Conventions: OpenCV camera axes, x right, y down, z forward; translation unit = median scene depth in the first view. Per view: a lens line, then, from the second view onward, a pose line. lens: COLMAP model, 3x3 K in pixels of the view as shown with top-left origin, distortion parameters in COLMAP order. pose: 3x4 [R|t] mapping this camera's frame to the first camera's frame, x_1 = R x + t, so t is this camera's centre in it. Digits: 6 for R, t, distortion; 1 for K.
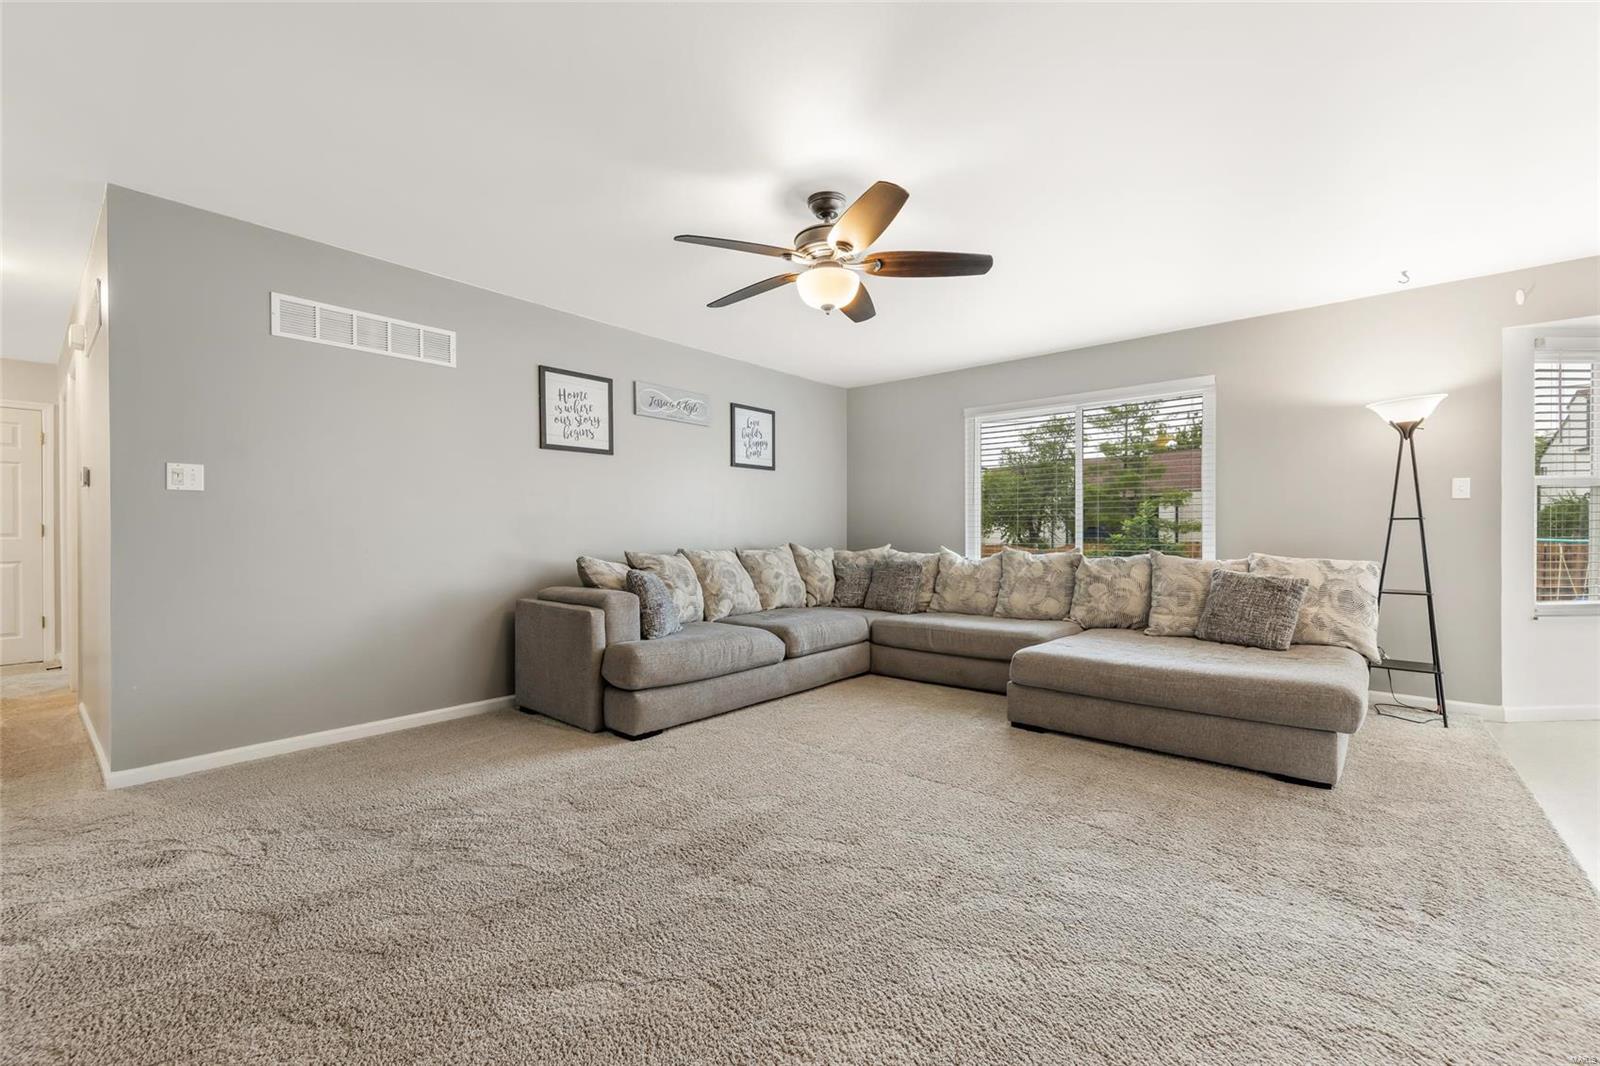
lens RADIAL K [[660.1, 0, 796.3], [0, 660.1, 535.6], [0, 0, 1]] dist [0.005860, -0.000789]
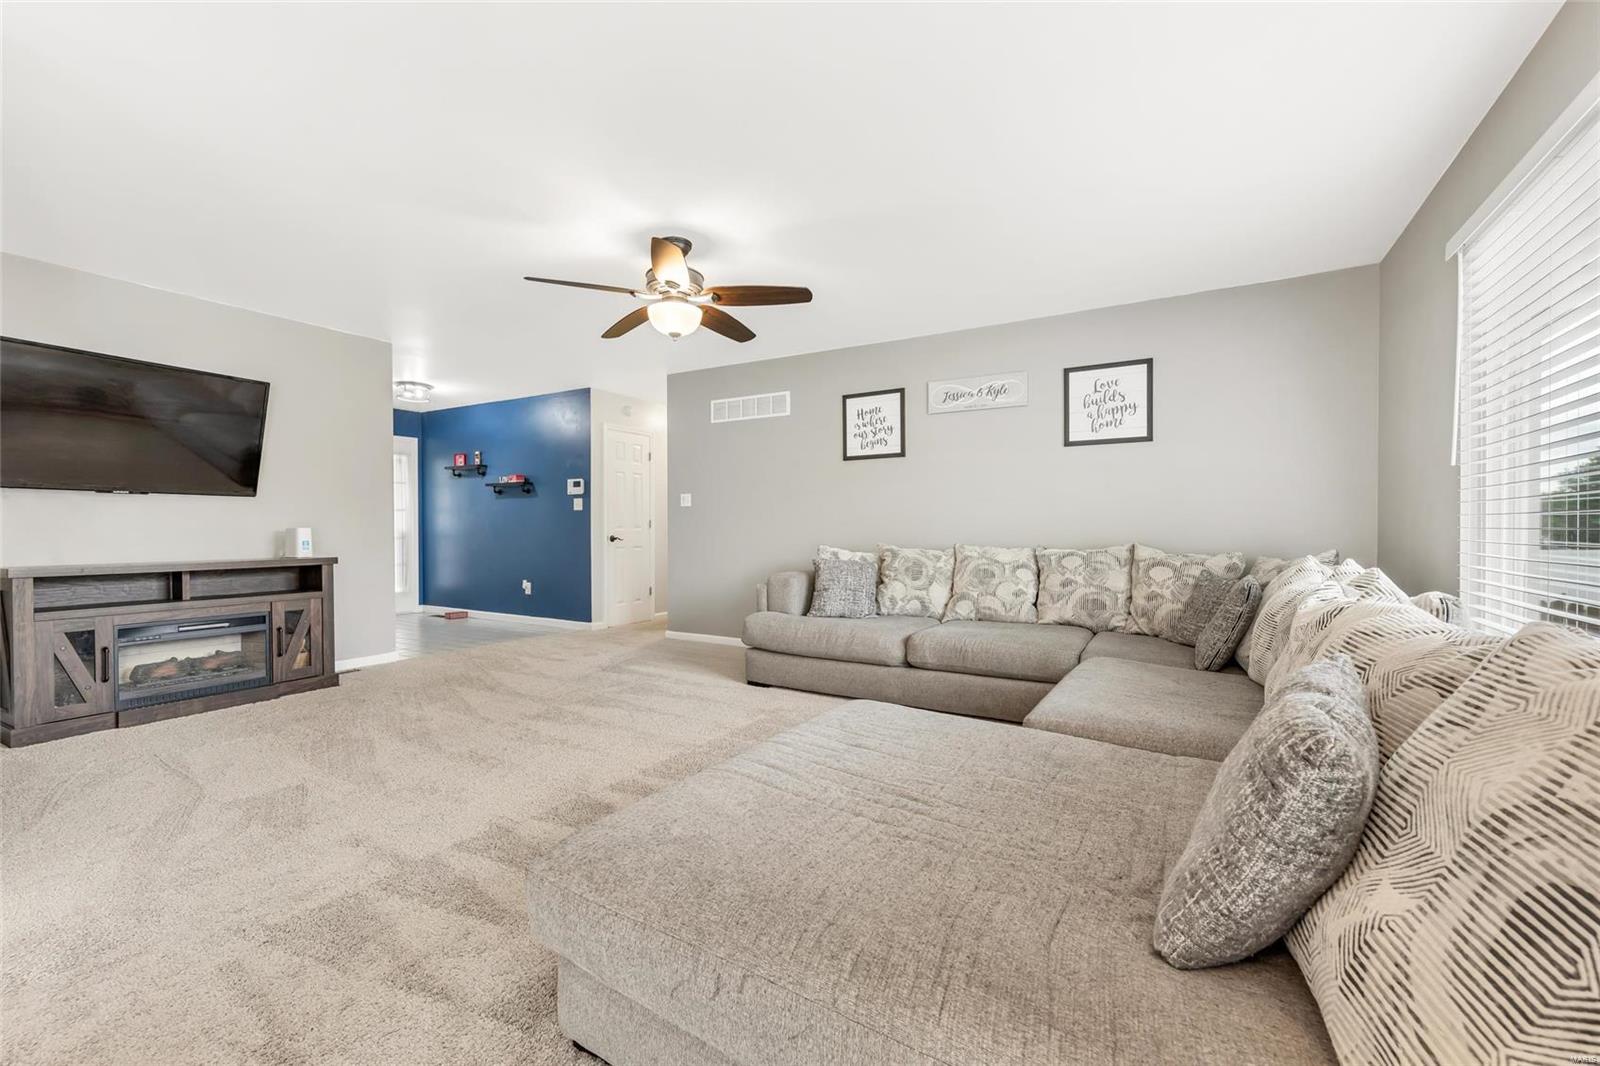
lens RADIAL K [[660.1, 0, 796.3], [0, 660.1, 535.6], [0, 0, 1]] dist [0.005860, -0.000789]
pose [[0.168087, -0.000281, -0.985772, 0.810712], [-0.016136, 0.999865, -0.003037, 0.015588], [0.985640, 0.016417, 0.168059, 0.675209]]
